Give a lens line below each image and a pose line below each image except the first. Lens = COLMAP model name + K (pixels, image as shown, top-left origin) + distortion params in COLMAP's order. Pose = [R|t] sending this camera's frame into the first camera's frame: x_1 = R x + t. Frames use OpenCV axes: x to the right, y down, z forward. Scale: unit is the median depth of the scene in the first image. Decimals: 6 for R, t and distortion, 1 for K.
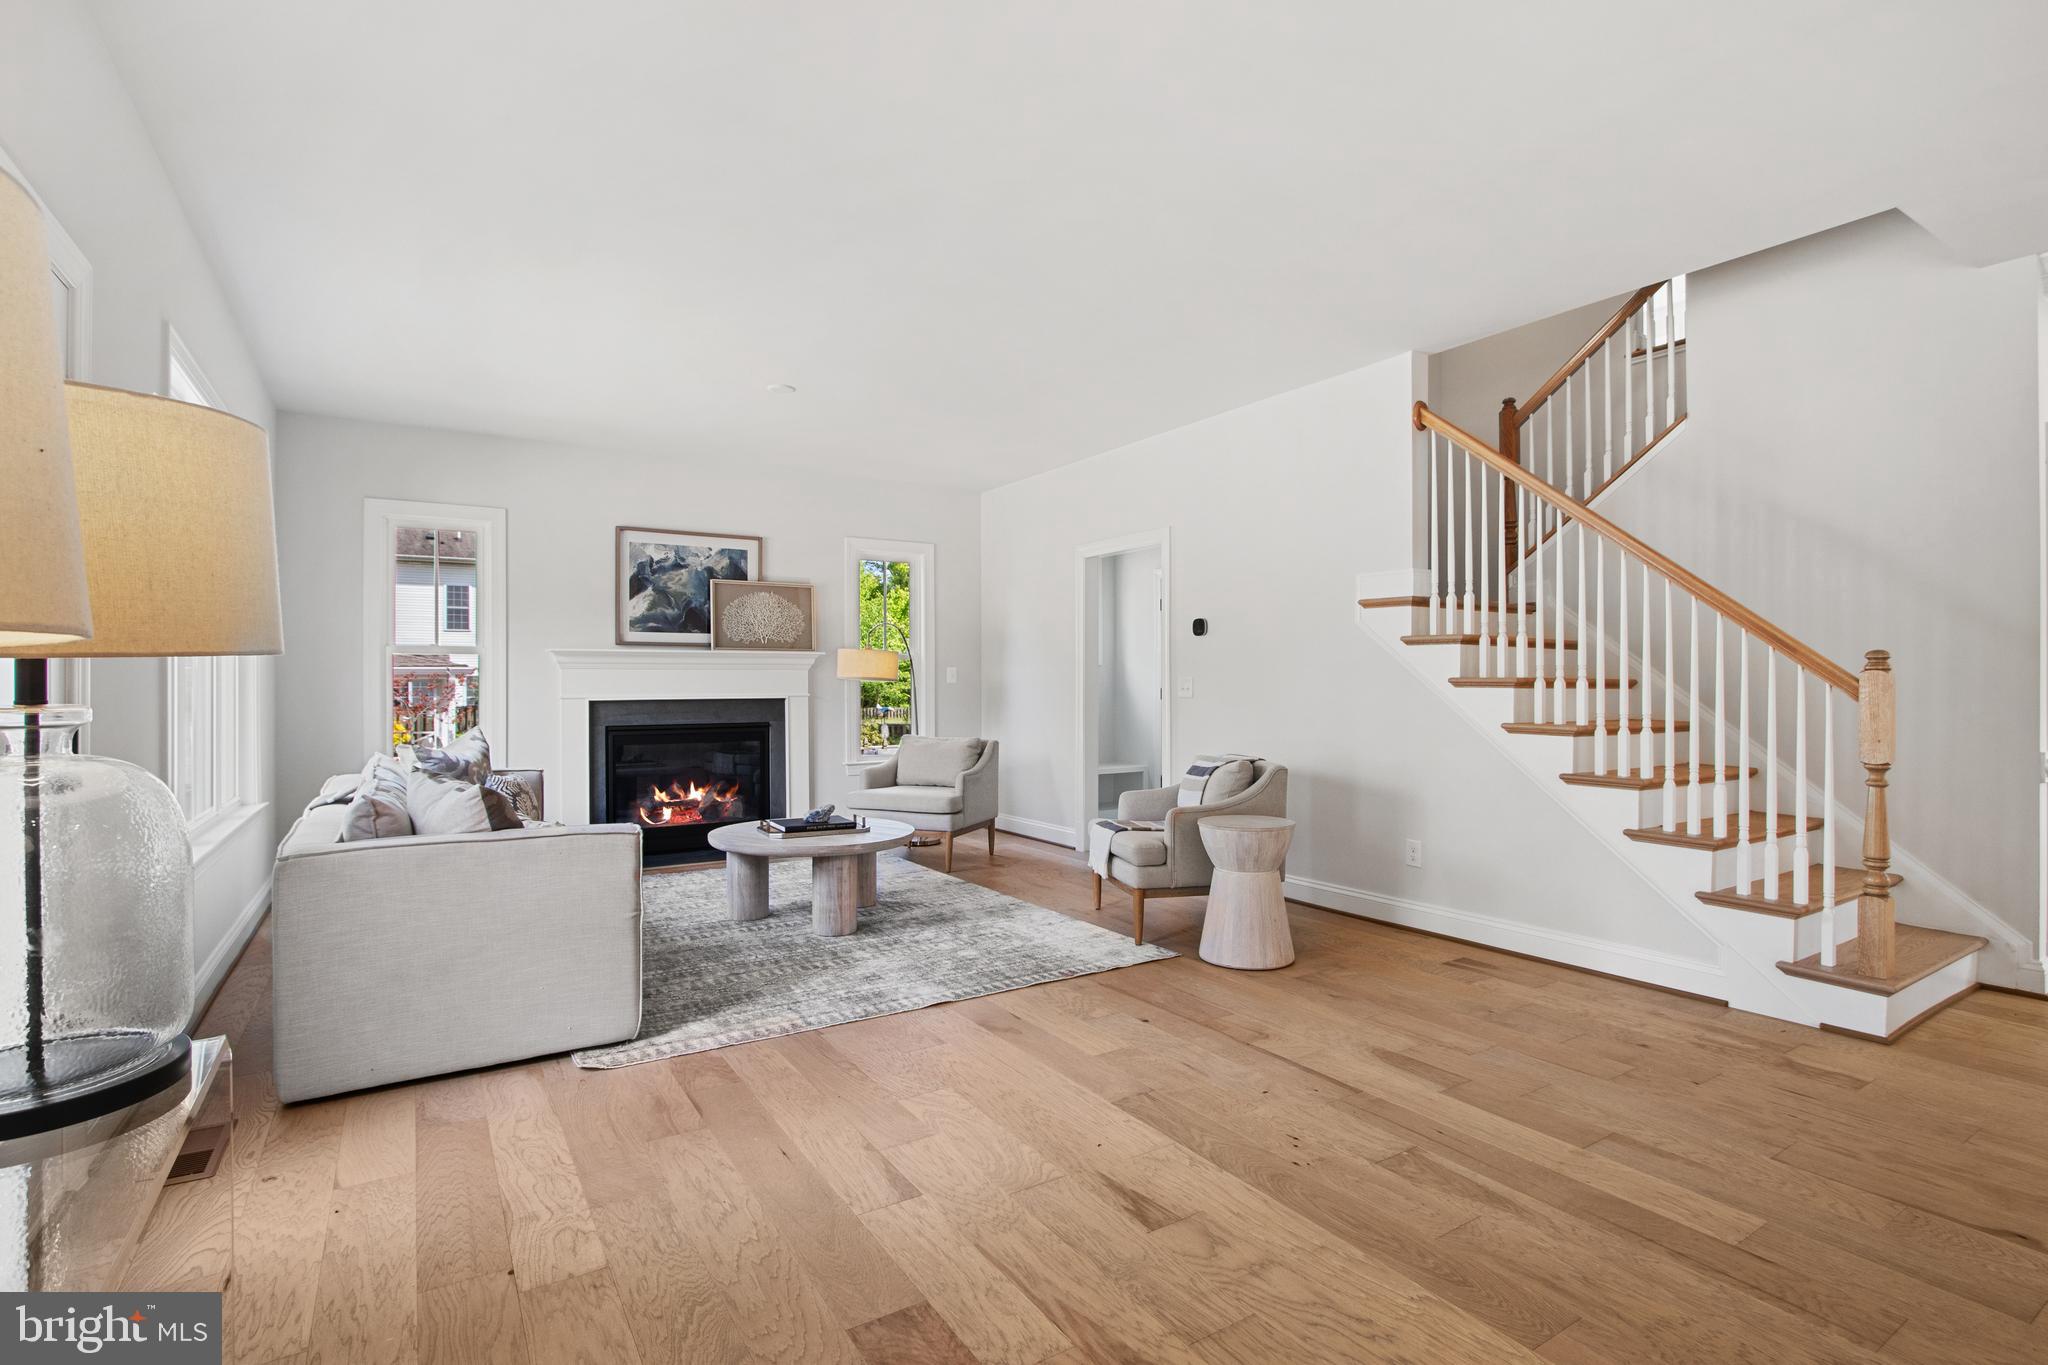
lens RADIAL K [[958.6, 0, 1024.0], [0, 958.6, 682.5], [0, 0, 1]] dist [-0.002089, 0.000078]
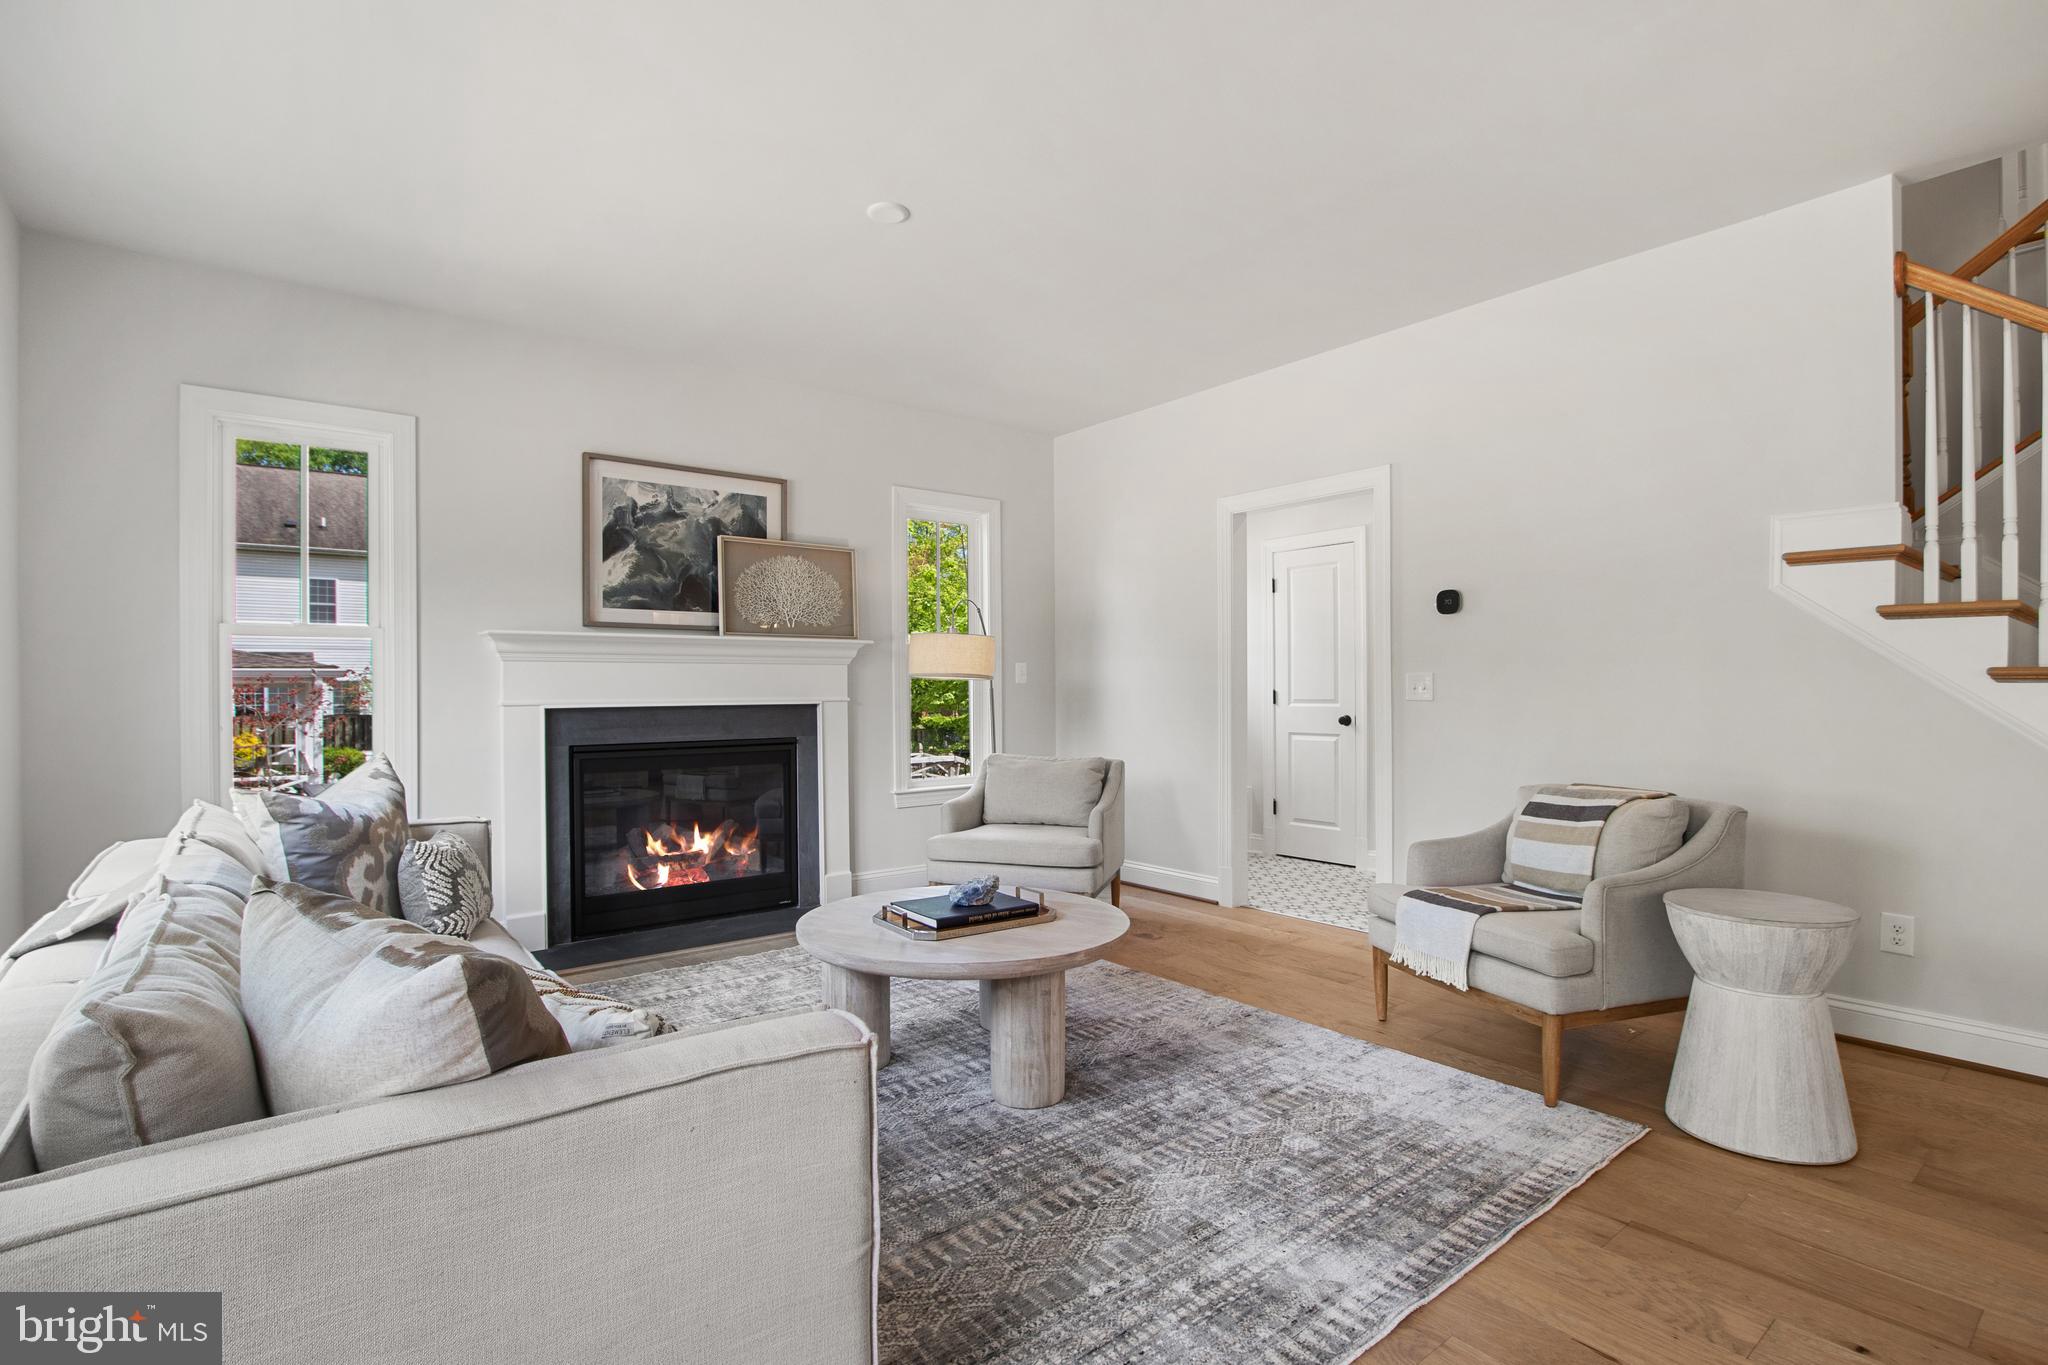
lens RADIAL K [[961.8, 0, 1034.6], [0, 961.8, 692.9], [0, 0, 1]] dist [-0.008929, -0.000081]
pose [[0.994297, -0.002721, 0.106609, -0.180873], [0.002150, 0.999983, 0.005472, 0.005007], [-0.106622, -0.005211, 0.994286, 0.287952]]
